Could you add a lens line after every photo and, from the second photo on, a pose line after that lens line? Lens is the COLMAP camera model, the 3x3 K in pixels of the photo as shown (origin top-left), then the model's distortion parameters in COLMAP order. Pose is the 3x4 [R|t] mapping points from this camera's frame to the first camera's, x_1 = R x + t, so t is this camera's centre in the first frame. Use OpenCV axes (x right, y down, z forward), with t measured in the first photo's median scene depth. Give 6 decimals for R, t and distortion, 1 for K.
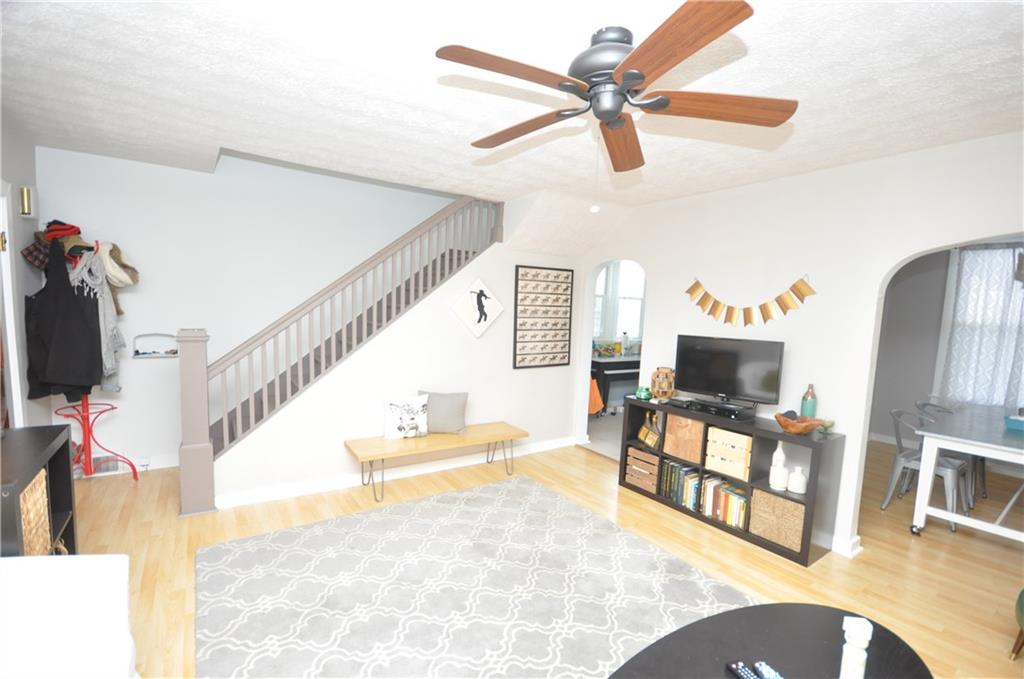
lens RADIAL K [[451.2, 0, 524.4], [0, 451.2, 351.7], [0, 0, 1]] dist [-0.002889, -0.002592]
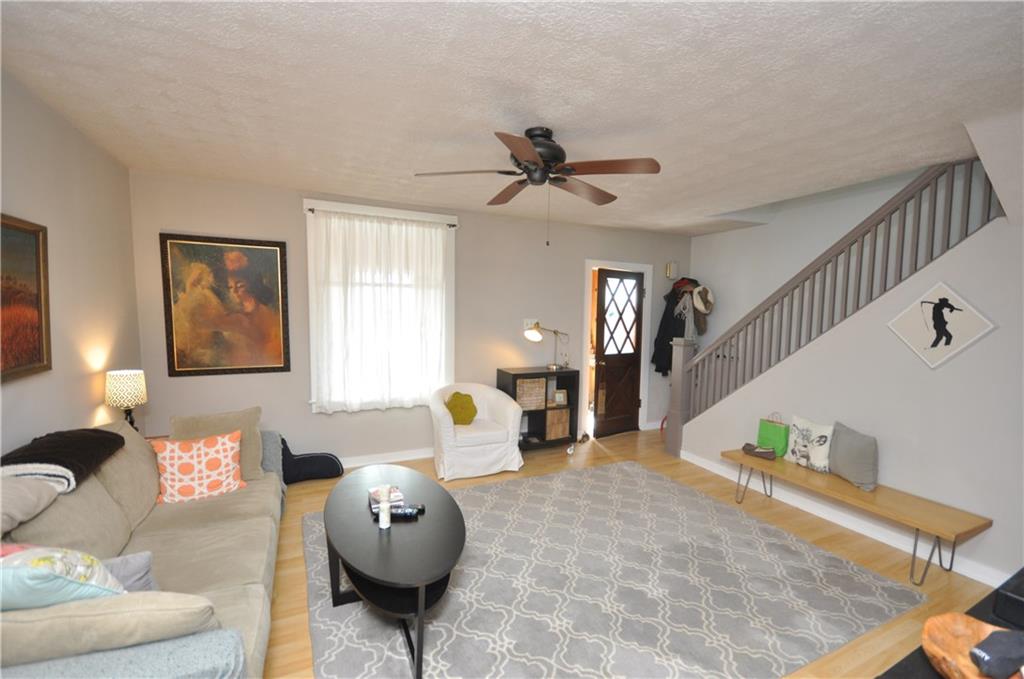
lens RADIAL K [[451.2, 0, 511.6], [0, 451.2, 349.0], [0, 0, 1]] dist [-0.002889, -0.002592]
pose [[-0.171459, 0.037102, -0.984492, 0.739118], [-0.127830, 0.990005, 0.059573, -0.022854], [0.976863, 0.136062, -0.165002, 0.548222]]
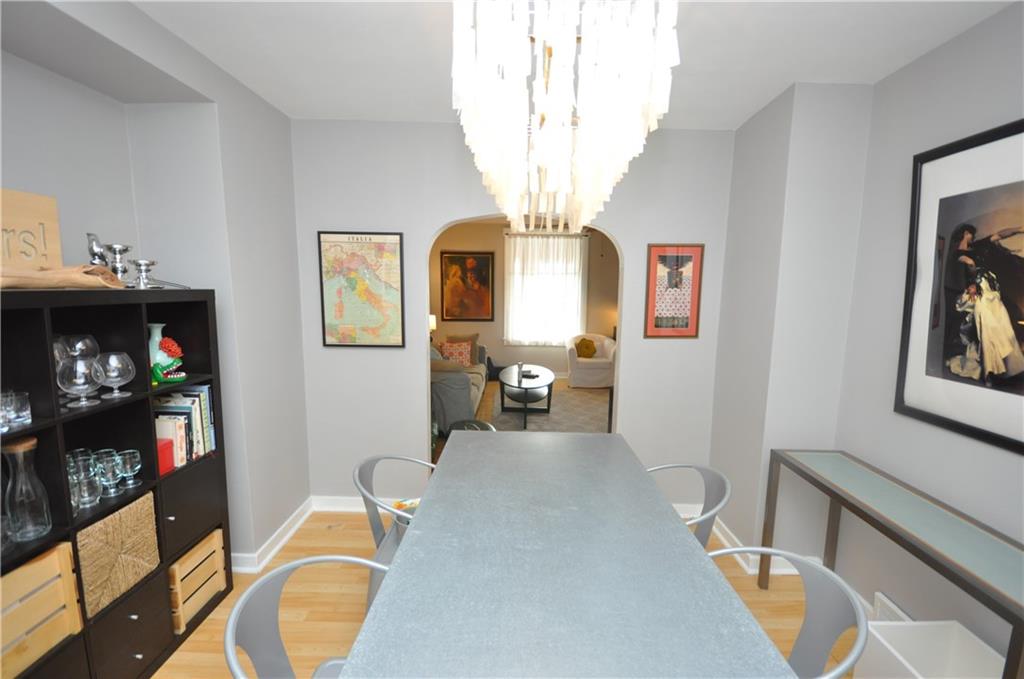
lens RADIAL K [[451.2, 0, 514.5], [0, 451.2, 343.7], [0, 0, 1]] dist [-0.002889, -0.002592]
pose [[-0.580317, 0.057112, -0.812385, 1.350960], [-0.119064, 0.980869, 0.154009, -0.061004], [0.805640, 0.186100, -0.562416, 1.074848]]
